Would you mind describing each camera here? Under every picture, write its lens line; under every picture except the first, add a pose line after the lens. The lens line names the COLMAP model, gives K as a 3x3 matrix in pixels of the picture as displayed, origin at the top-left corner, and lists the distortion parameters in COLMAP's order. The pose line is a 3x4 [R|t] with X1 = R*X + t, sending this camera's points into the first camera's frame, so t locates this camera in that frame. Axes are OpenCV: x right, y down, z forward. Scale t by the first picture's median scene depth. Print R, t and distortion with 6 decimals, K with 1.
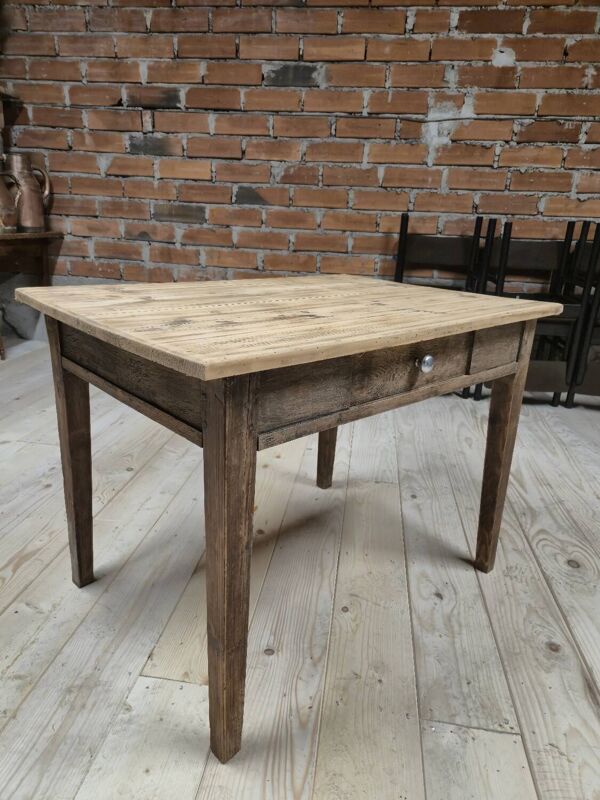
lens RADIAL K [[543.6, 0, 299.5], [0, 543.6, 401.4], [0, 0, 1]] dist [0.054693, -0.039037]
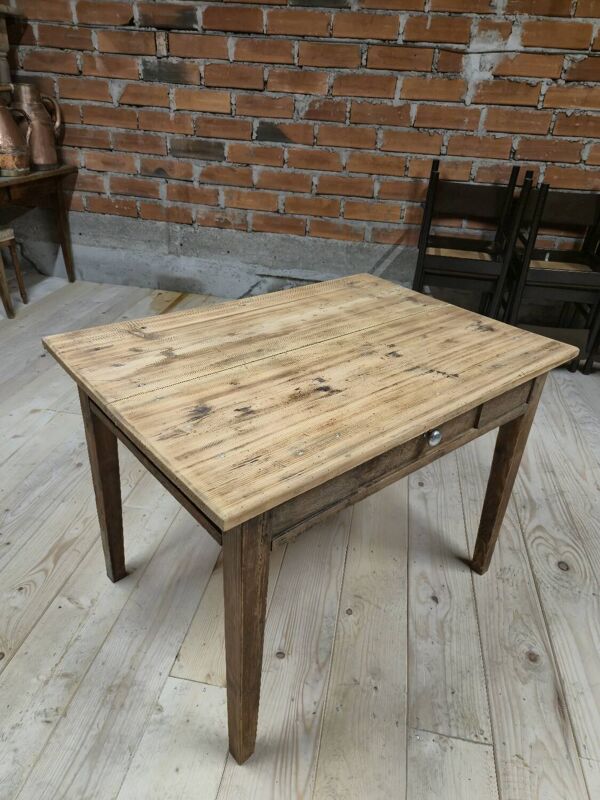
lens RADIAL K [[543.6, 0, 303.1], [0, 543.6, 400.4], [0, 0, 1]] dist [0.054693, -0.039037]
pose [[0.999161, 0.032022, -0.025539, 0.003307], [-0.026591, 0.981385, 0.190200, -0.213286], [0.031154, -0.189361, 0.981413, -0.015809]]
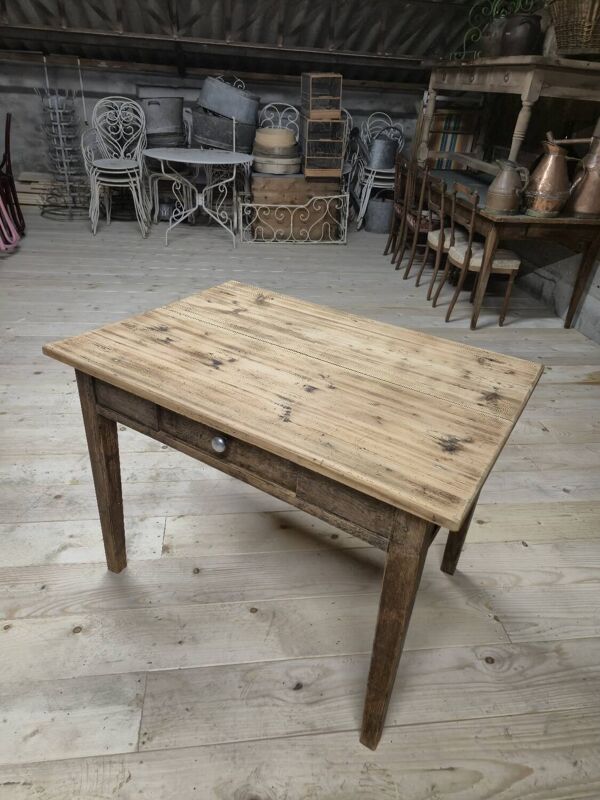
lens RADIAL K [[543.6, 0, 294.2], [0, 543.6, 398.0], [0, 0, 1]] dist [0.054693, -0.039037]
pose [[0.257412, 0.450551, -0.854835, 0.753445], [-0.355300, 0.866806, 0.349870, -0.378138], [0.898610, 0.213662, 0.383207, 0.447315]]
